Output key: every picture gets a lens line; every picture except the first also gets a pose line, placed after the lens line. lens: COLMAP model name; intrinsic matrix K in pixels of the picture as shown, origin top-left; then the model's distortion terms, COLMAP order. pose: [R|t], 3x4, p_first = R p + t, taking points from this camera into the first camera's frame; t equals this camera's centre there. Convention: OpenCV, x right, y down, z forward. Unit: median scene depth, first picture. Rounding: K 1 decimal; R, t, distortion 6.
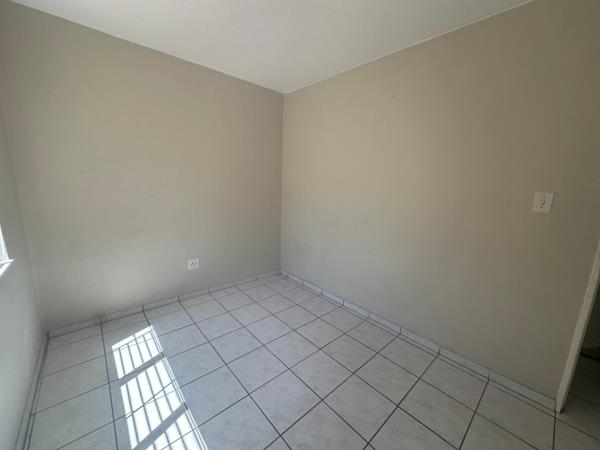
lens RADIAL K [[240.5, 0, 300.5], [0, 240.5, 226.6], [0, 0, 1]] dist [-0.000748, 0.000350]
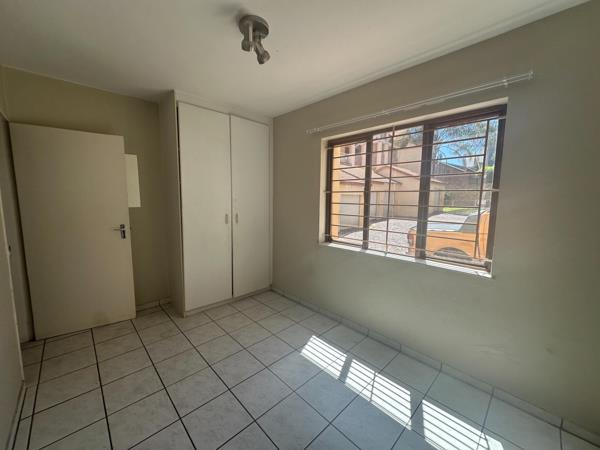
lens RADIAL K [[240.5, 0, 300.5], [0, 240.5, 226.6], [0, 0, 1]] dist [-0.000748, 0.000350]
pose [[-0.998400, -0.038252, -0.041651, -0.172839], [-0.049032, 0.952506, 0.300547, -0.380624], [0.028176, 0.302108, -0.952857, 1.877362]]
